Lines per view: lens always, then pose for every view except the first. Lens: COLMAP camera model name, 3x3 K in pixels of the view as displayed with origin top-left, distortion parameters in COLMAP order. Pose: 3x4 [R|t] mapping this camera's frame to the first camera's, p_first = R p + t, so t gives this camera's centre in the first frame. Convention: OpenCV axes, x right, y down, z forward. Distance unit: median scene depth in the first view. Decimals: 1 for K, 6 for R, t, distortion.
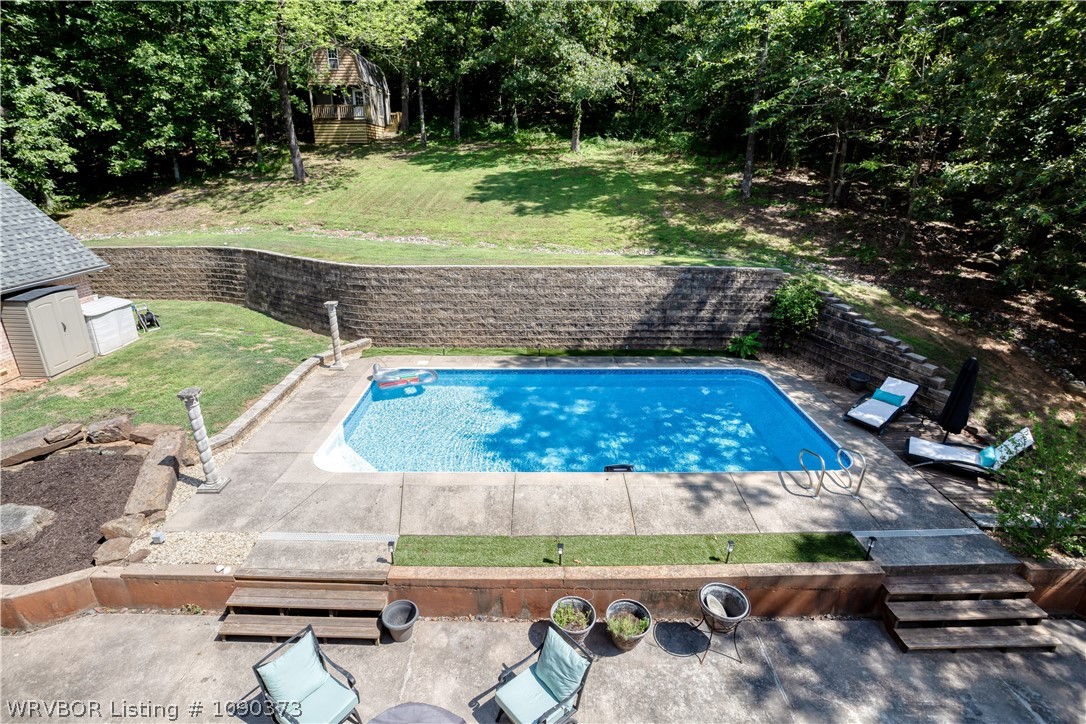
lens RADIAL K [[529.6, 0, 543.5], [0, 529.6, 361.9], [0, 0, 1]] dist [-0.063001, 0.022815]
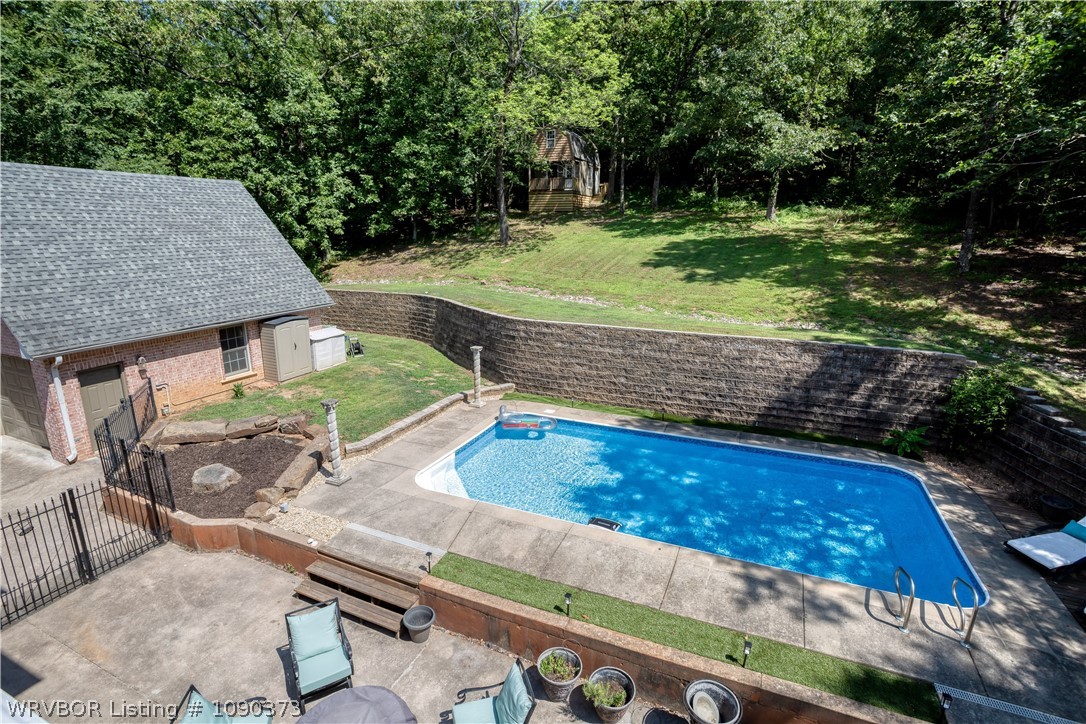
lens RADIAL K [[529.6, 0, 532.6], [0, 529.6, 360.2], [0, 0, 1]] dist [-0.063001, 0.022815]
pose [[0.910626, 0.096897, -0.401711, 0.158955], [-0.143902, 0.985630, -0.088463, -0.000318], [0.387367, 0.138363, 0.911484, -0.006044]]
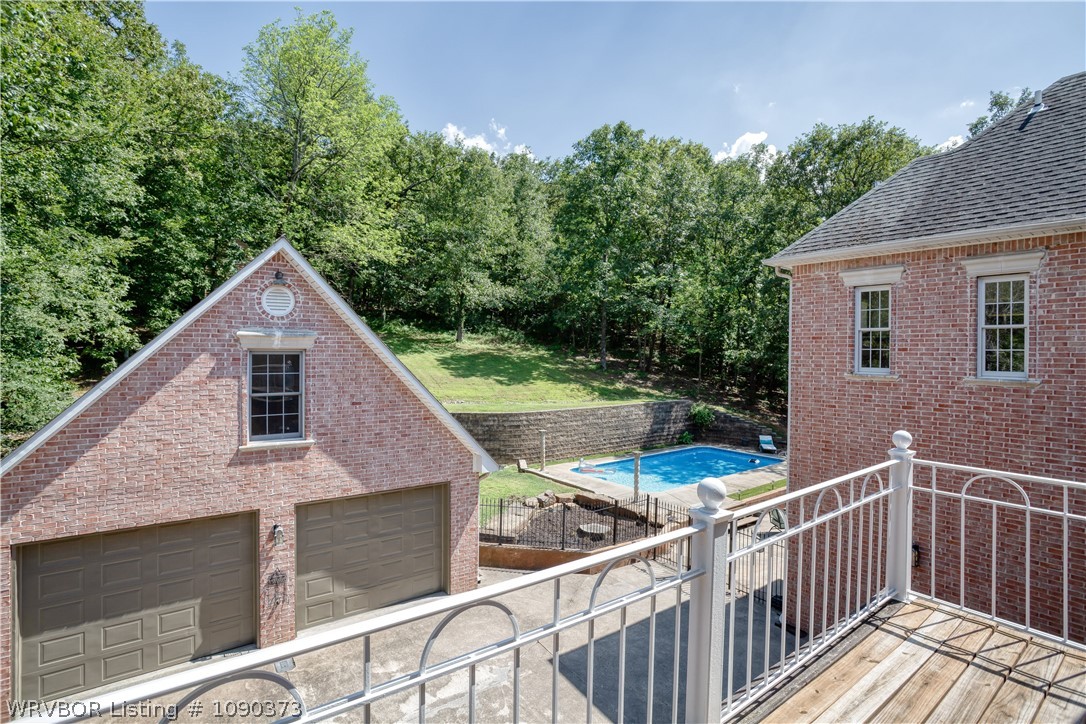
lens RADIAL K [[529.6, 0, 543.5], [0, 529.6, 354.1], [0, 0, 1]] dist [-0.063001, 0.022815]
pose [[0.789045, 0.005823, 0.614308, -1.303810], [0.207233, 0.938822, -0.275078, 0.108166], [-0.578327, 0.344354, 0.739566, -0.283849]]
